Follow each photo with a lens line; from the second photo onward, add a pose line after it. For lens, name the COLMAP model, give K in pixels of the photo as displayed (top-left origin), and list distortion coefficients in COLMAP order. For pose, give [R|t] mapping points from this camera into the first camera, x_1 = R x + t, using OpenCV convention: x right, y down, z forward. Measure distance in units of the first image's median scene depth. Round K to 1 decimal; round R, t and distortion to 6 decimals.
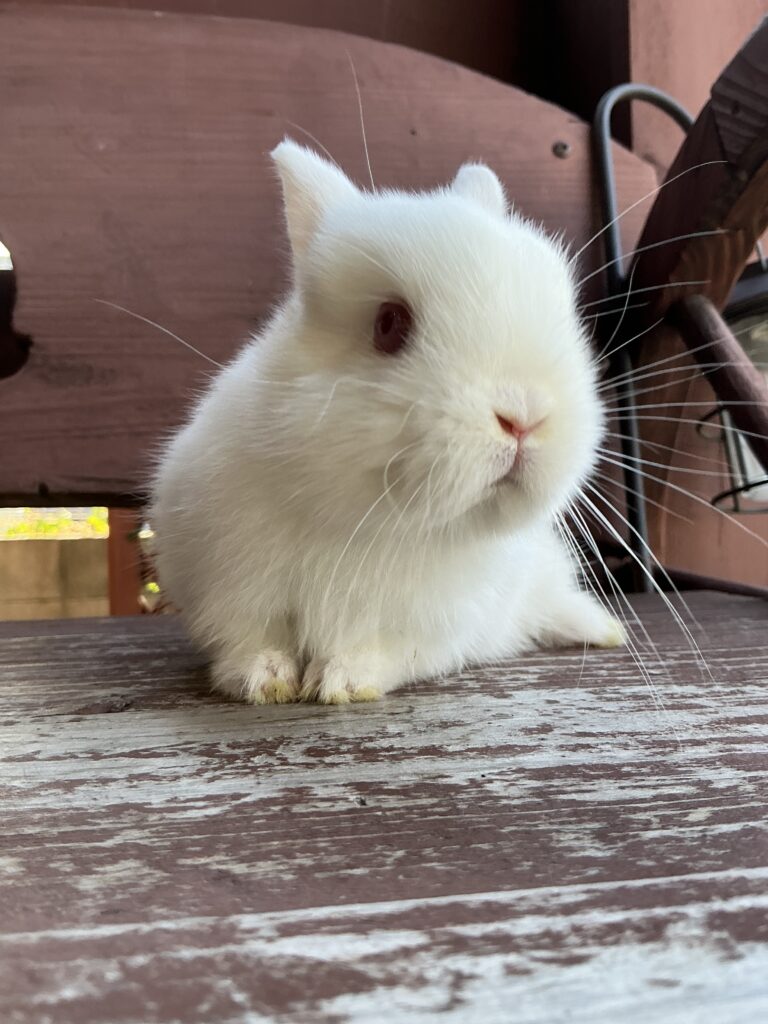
lens RADIAL K [[871.1, 0, 374.9], [0, 871.1, 514.0], [0, 0, 1]] dist [0.047169, -0.123093]
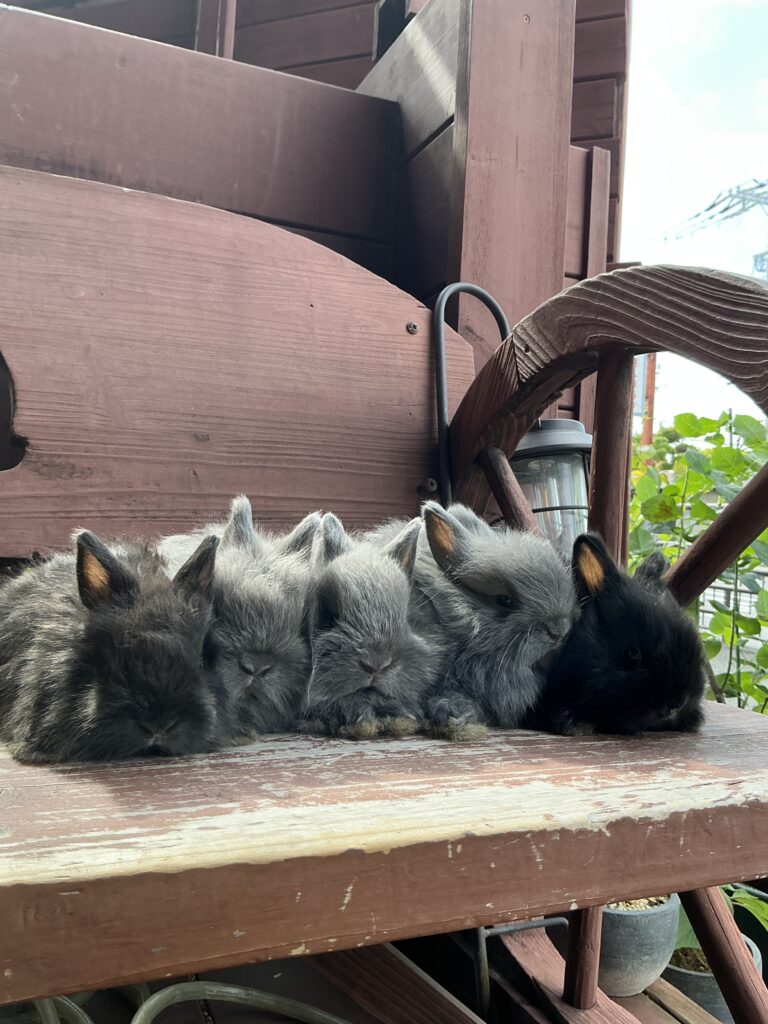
lens RADIAL K [[871.1, 0, 382.0], [0, 871.1, 522.5], [0, 0, 1]] dist [0.047169, -0.123093]
pose [[0.966518, 0.063050, 0.248732, -0.669087], [-0.063211, 0.997973, -0.007348, -0.343317], [-0.248692, -0.008621, 0.968544, -1.477678]]
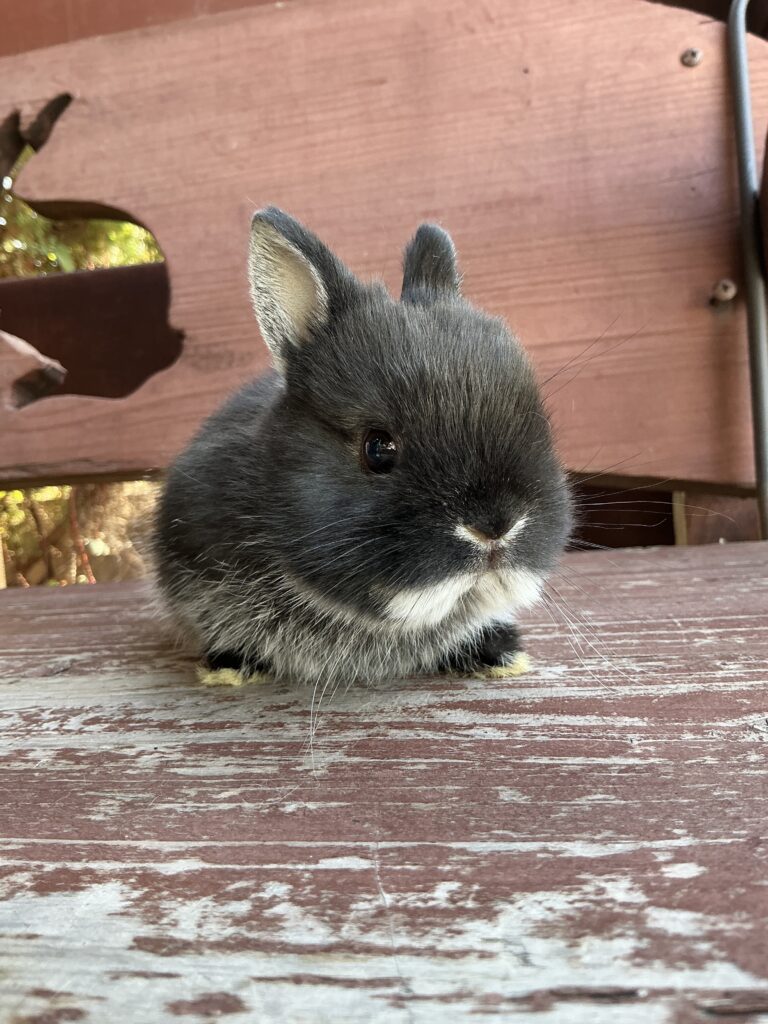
lens RADIAL K [[871.1, 0, 393.2], [0, 871.1, 518.6], [0, 0, 1]] dist [0.047169, -0.123093]
pose [[0.941262, -0.032854, -0.336075, 0.842237], [0.063571, 0.994700, 0.080807, -0.108447], [0.331639, -0.097425, 0.938362, -0.046465]]
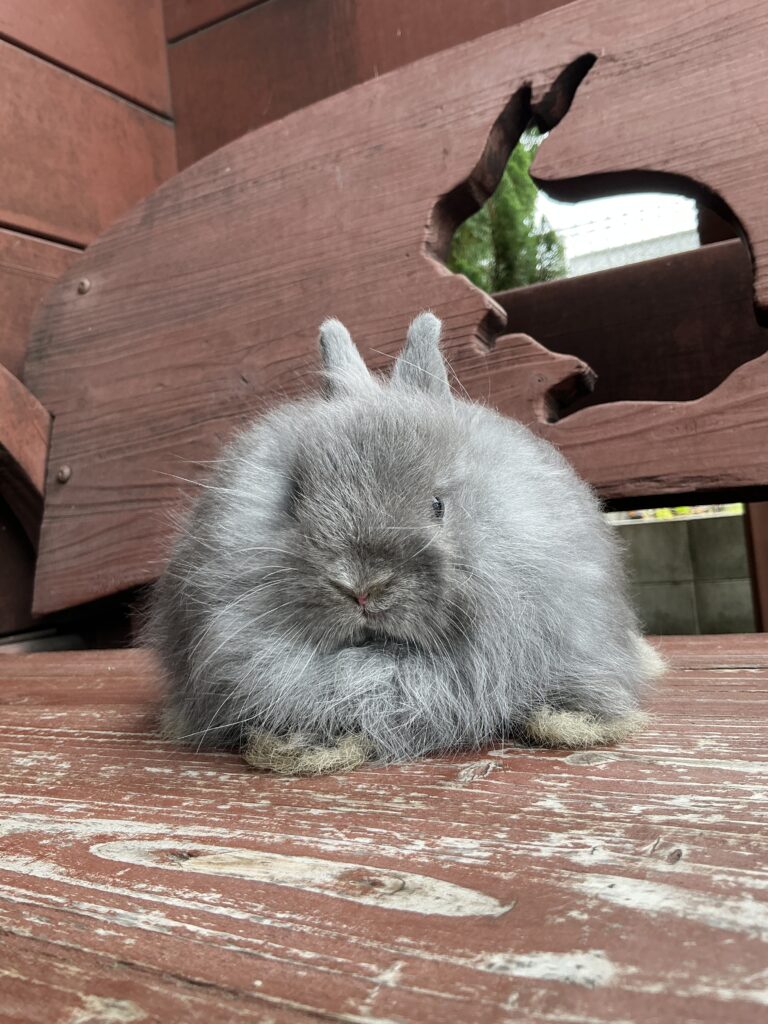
lens RADIAL K [[871.1, 0, 385.0], [0, 871.1, 512.9], [0, 0, 1]] dist [0.047169, -0.123093]
pose [[0.798117, -0.073312, -0.598025, -0.673489], [0.088726, 0.996049, -0.003694, -0.090212], [0.595933, -0.050112, 0.801469, 0.110746]]
